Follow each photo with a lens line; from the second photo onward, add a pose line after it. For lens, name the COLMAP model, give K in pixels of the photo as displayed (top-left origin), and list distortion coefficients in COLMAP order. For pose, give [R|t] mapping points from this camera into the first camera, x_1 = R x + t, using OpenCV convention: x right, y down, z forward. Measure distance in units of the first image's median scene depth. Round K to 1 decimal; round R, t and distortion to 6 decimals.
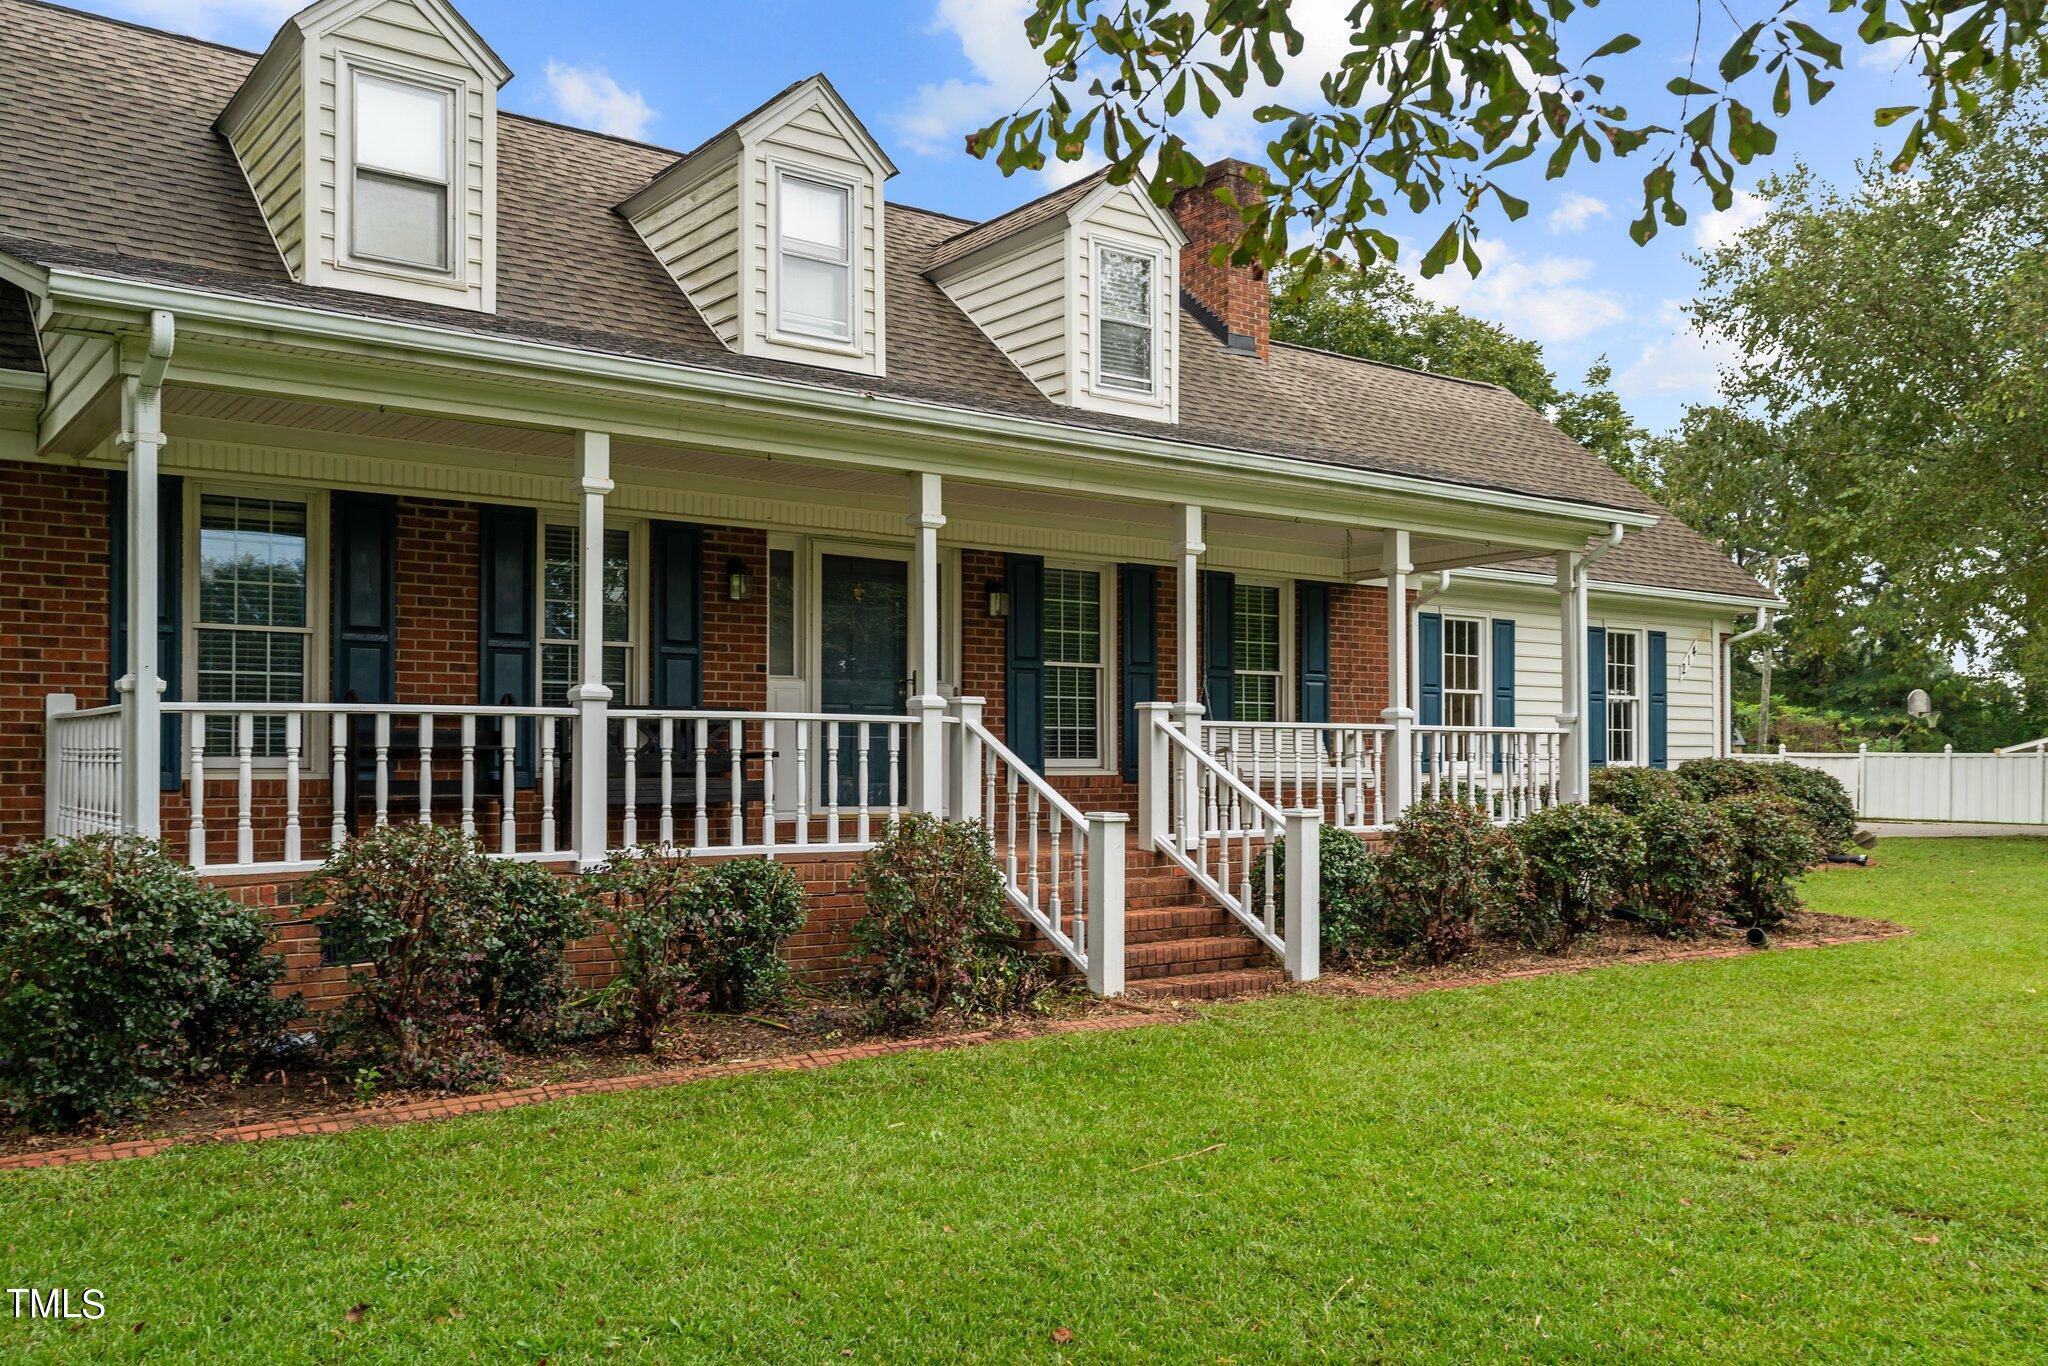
lens RADIAL K [[1712.2, 0, 1024.0], [0, 1712.2, 683.0], [0, 0, 1]] dist [0.008375, 0.003468]
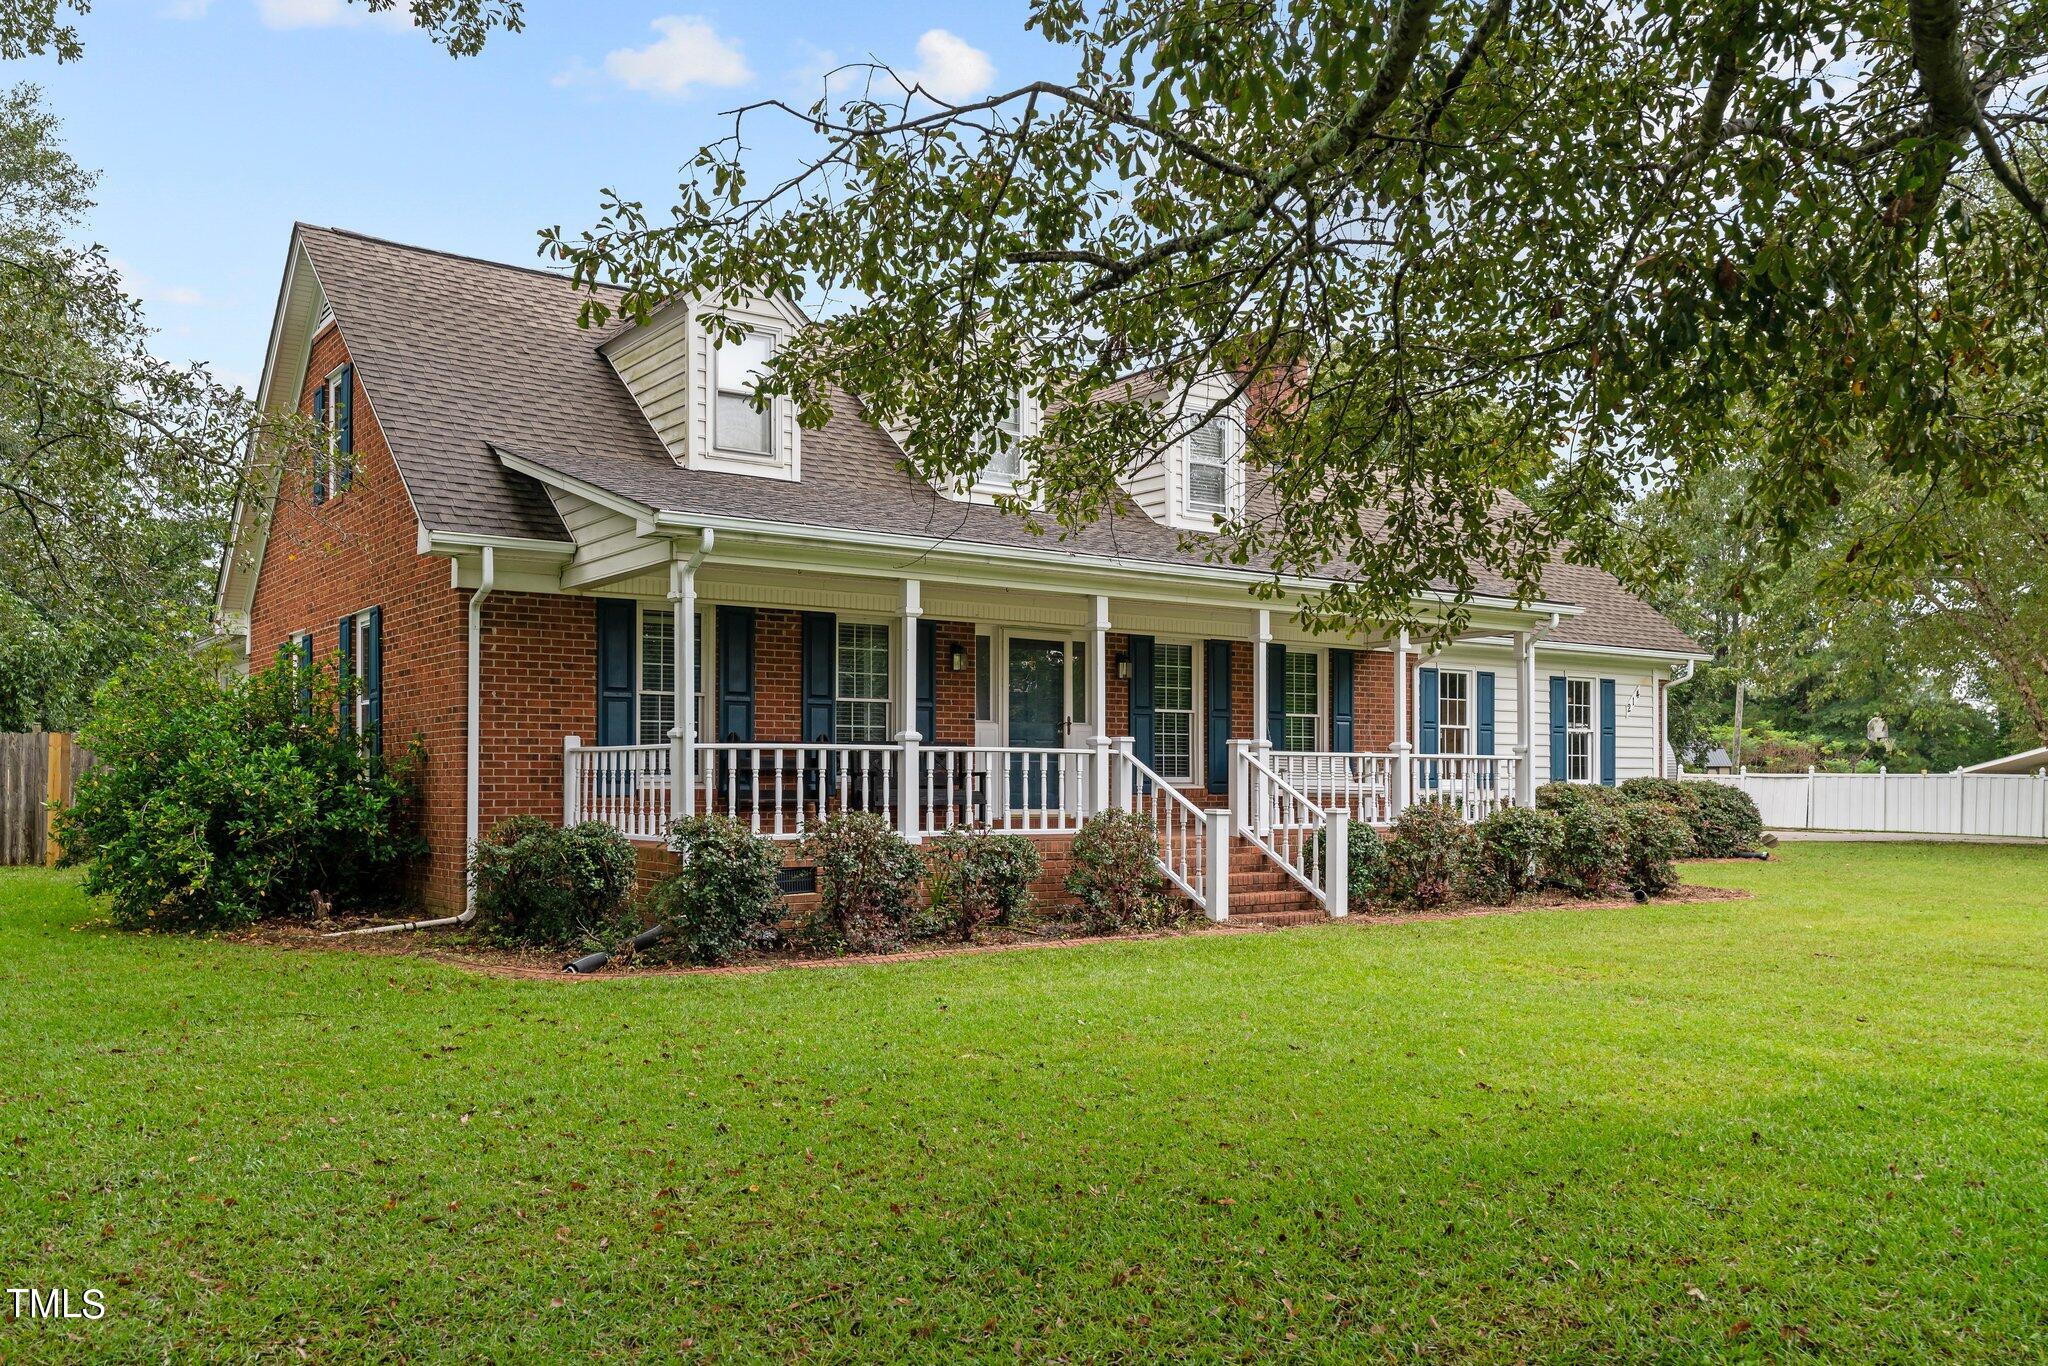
lens RADIAL K [[1682.6, 0, 1027.2], [0, 1682.6, 728.4], [0, 0, 1]] dist [-0.006889, -0.001535]
pose [[0.999910, -0.000143, -0.013451, -0.089580], [0.000324, 0.999909, 0.013513, -0.018433], [0.013448, -0.013516, 0.999818, -0.483968]]
